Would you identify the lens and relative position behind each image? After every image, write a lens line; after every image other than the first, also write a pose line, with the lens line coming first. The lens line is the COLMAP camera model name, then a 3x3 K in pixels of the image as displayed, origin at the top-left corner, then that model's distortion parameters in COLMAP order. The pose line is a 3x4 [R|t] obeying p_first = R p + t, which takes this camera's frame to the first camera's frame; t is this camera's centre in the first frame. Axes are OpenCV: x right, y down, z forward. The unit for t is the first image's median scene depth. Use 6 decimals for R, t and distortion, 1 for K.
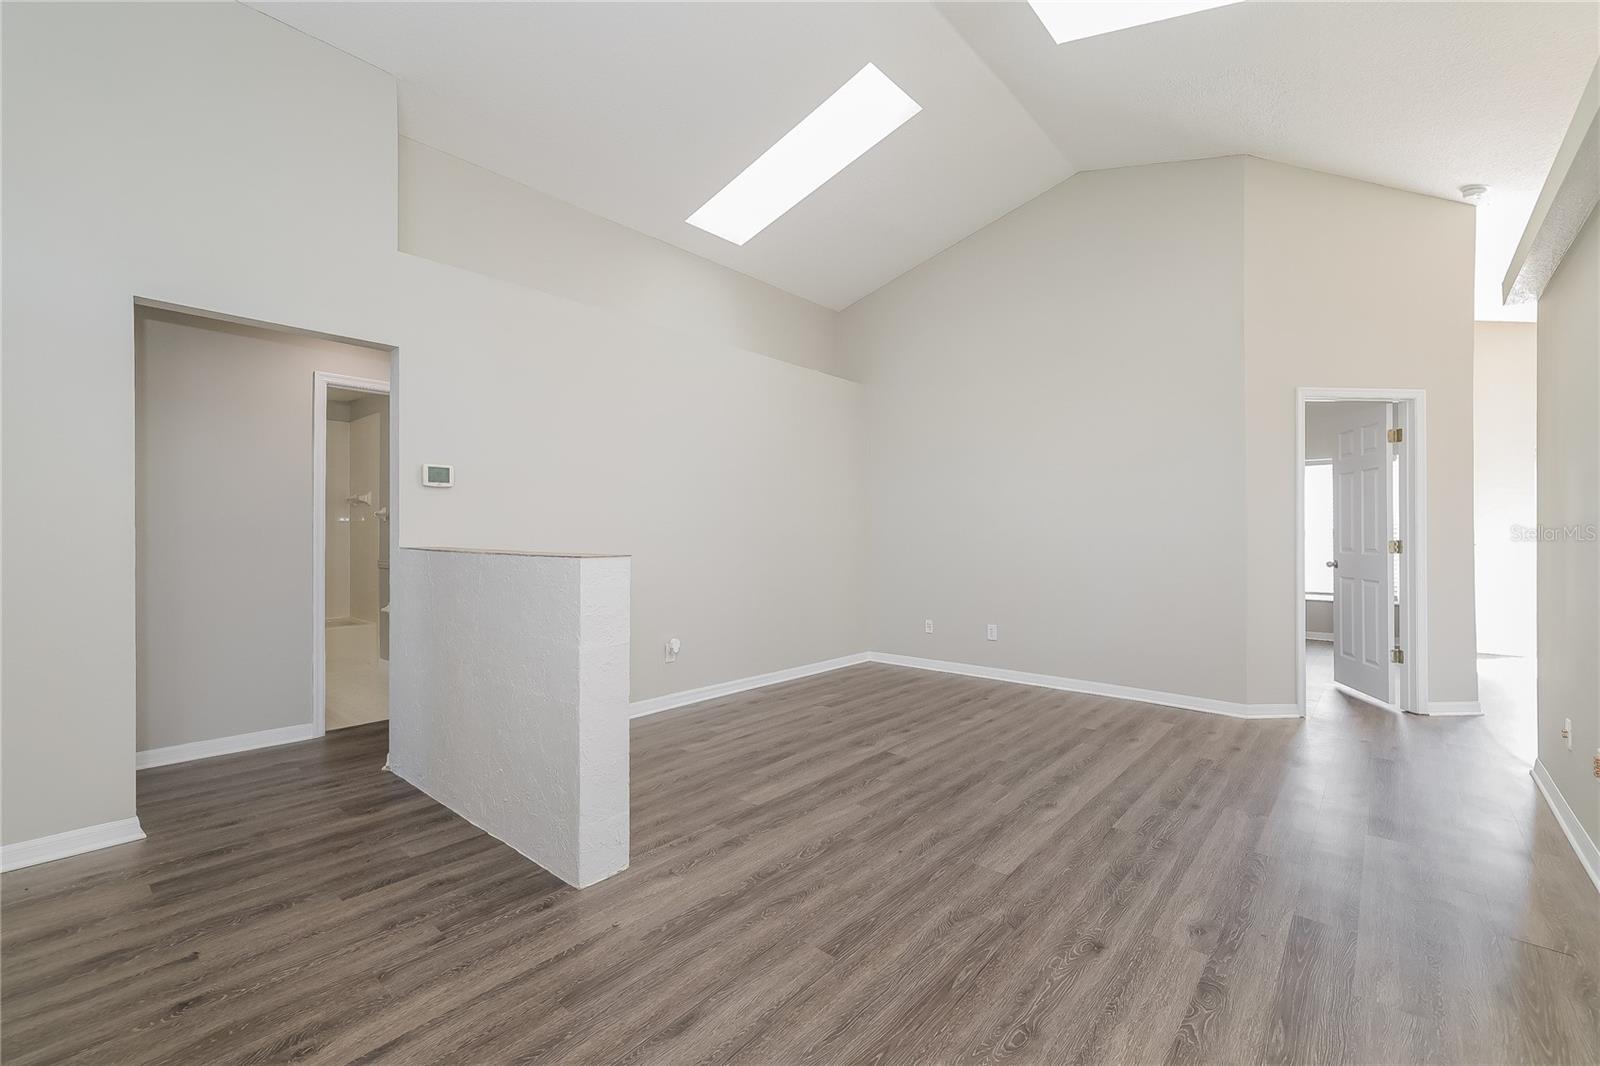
lens RADIAL K [[681.4, 0, 798.3], [0, 681.4, 536.9], [0, 0, 1]] dist [0.002948, 0.000251]
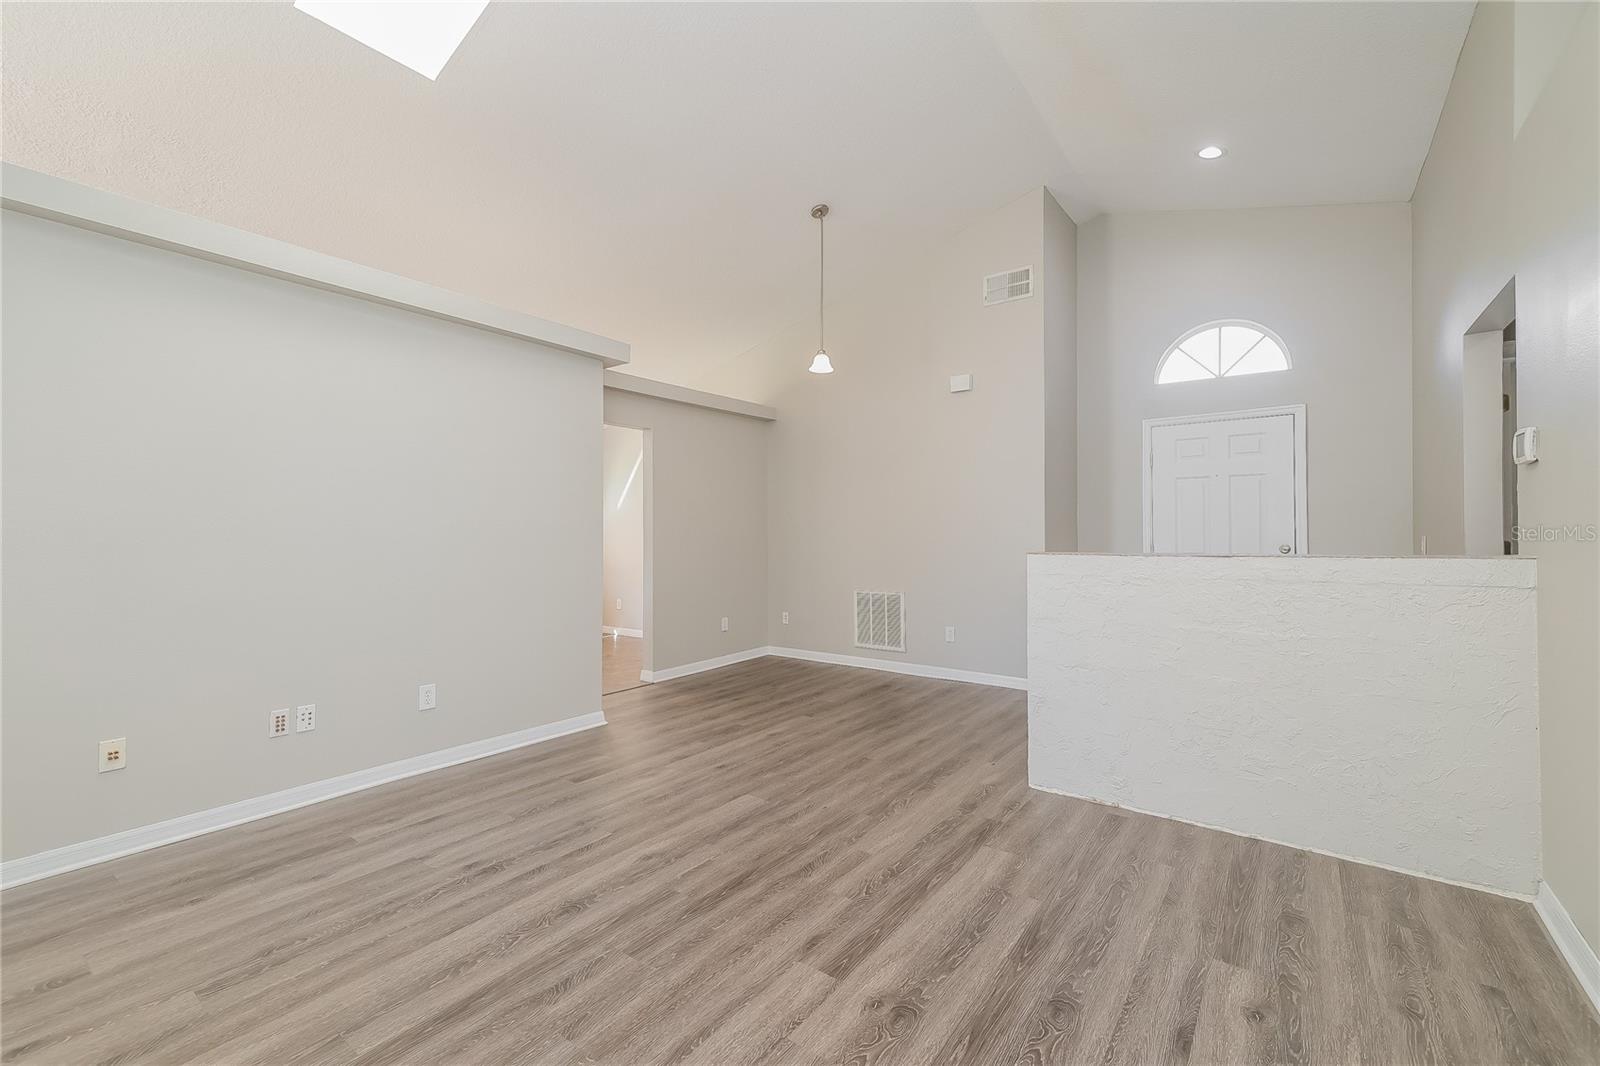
lens RADIAL K [[681.4, 0, 798.8], [0, 681.4, 529.2], [0, 0, 1]] dist [0.002948, 0.000251]
pose [[-0.997275, 0.003856, -0.073676, 0.241559], [0.004142, 0.999984, -0.003740, -0.013352], [0.073660, -0.004035, -0.997275, 1.873611]]
